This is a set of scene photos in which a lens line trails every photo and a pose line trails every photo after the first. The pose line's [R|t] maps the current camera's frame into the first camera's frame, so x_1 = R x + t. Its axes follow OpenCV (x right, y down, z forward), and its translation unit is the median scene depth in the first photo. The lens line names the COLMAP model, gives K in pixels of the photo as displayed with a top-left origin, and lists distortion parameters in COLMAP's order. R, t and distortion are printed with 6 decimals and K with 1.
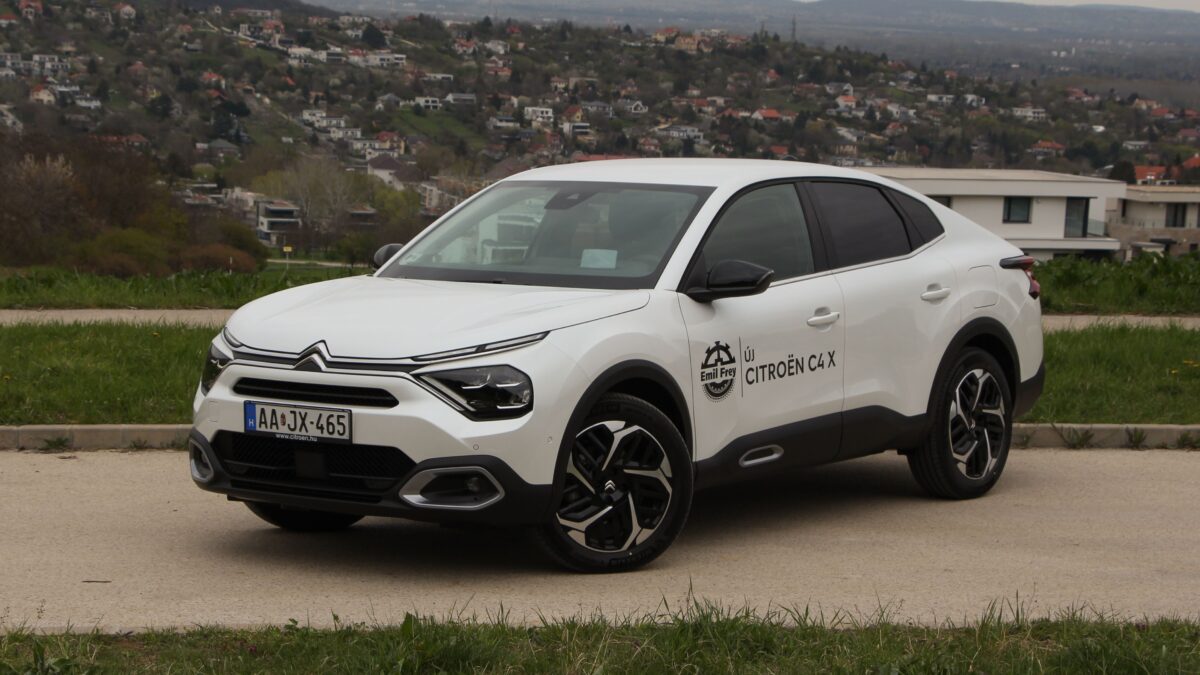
lens RADIAL K [[2757.0, 0, 587.6], [0, 2757.0, 339.2], [0, 0, 1]] dist [0.139569, 0.000000]
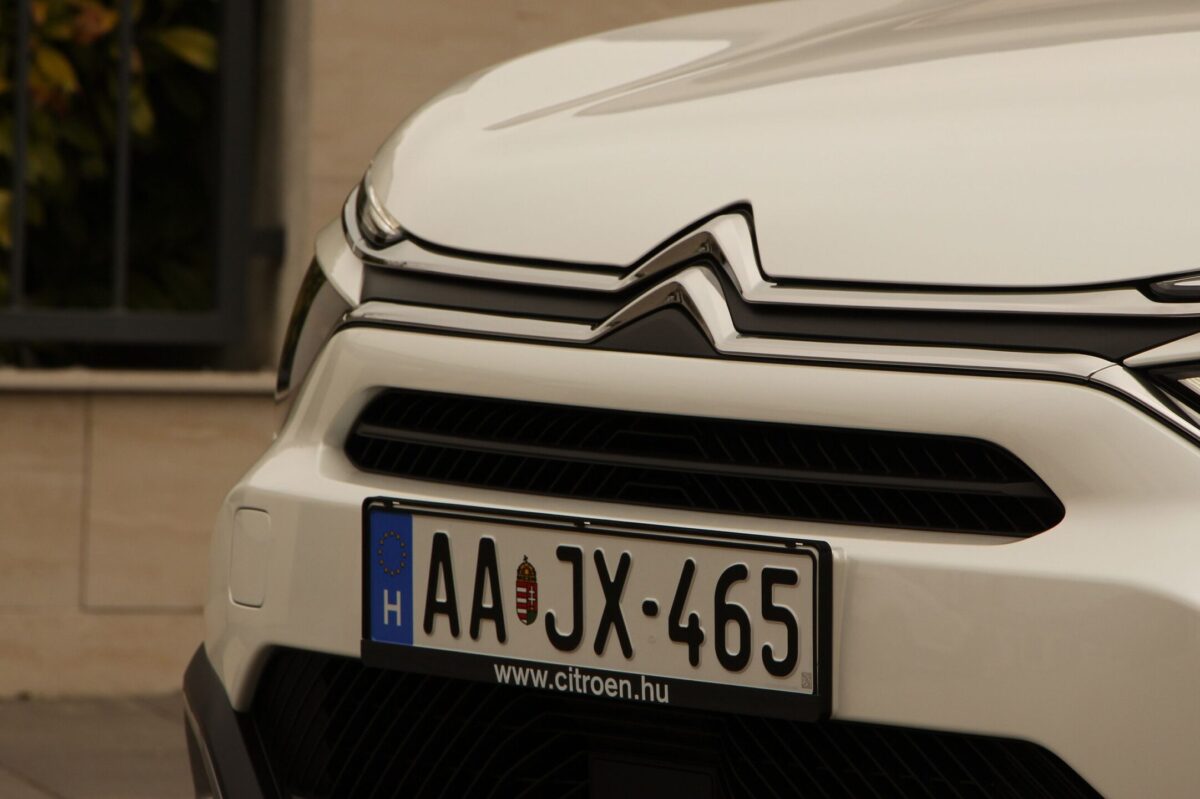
lens RADIAL K [[8438.0, 0, 629.8], [0, 8438.0, 378.6], [0, 0, 1]] dist [2.457971, 0.000000]
pose [[0.970892, 0.024131, -0.238298, 0.041827], [-0.031450, 0.999142, -0.026957, 0.029887], [0.237443, 0.033666, 0.970818, 0.409391]]
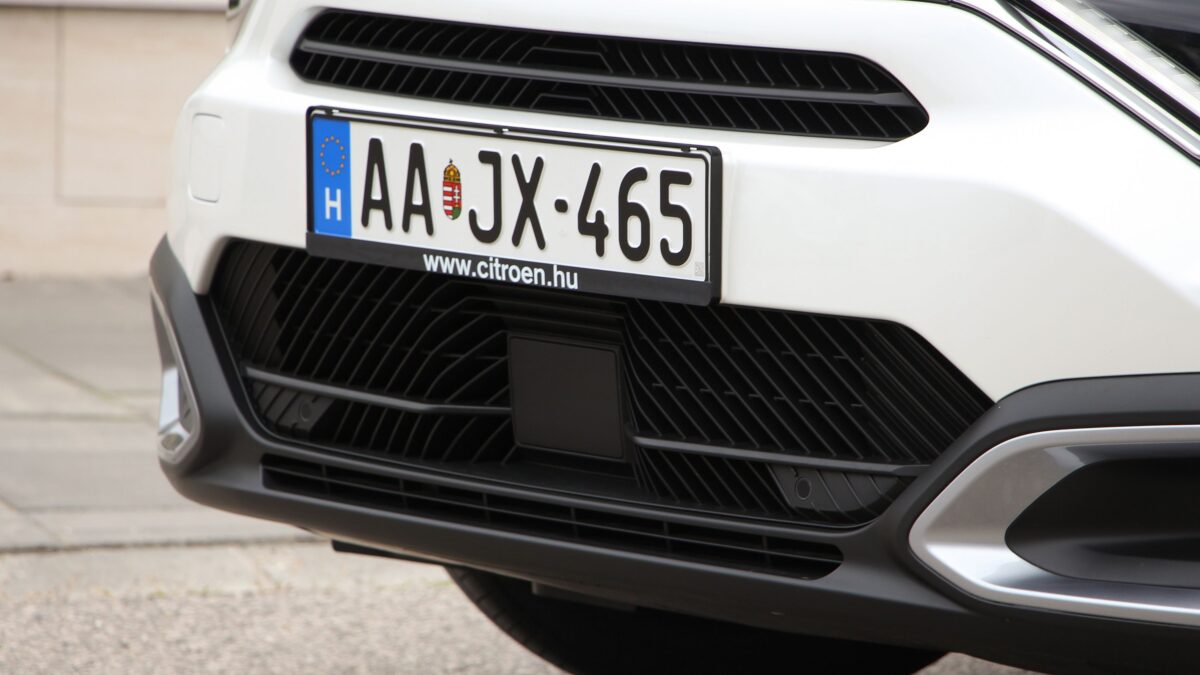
lens RADIAL K [[7375.8, 0, 597.5], [0, 7375.8, 377.0], [0, 0, 1]] dist [2.254335, 0.000000]
pose [[0.972618, 0.036113, -0.229585, 0.040068], [-0.031481, 0.999221, 0.023807, 0.029510], [0.230266, -0.015928, 0.972997, 0.416404]]
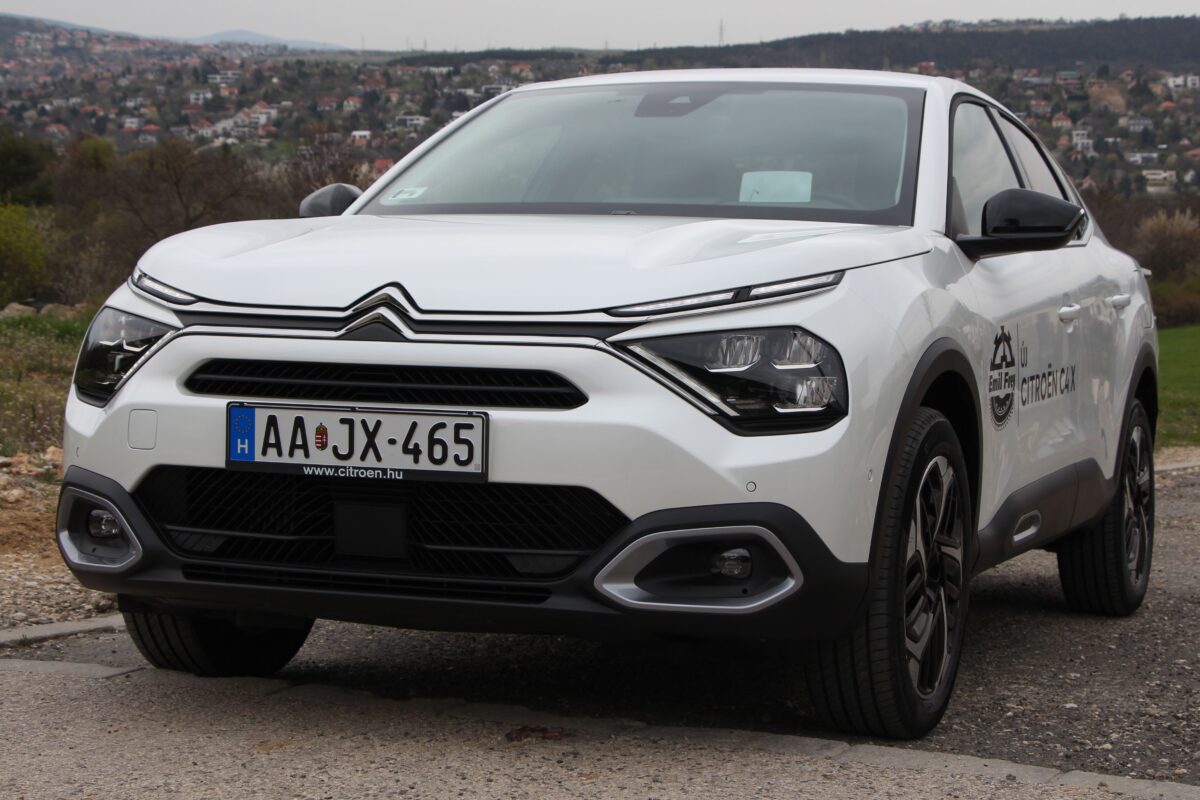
lens RADIAL K [[2279.8, 0, 622.9], [0, 2279.8, 415.6], [0, 0, 1]] dist [0.226536, 0.000000]
pose [[0.963284, 0.012539, 0.268193, -0.168041], [-0.001410, 0.999131, -0.041651, 0.042168], [-0.268482, 0.039744, 0.962464, 0.591450]]
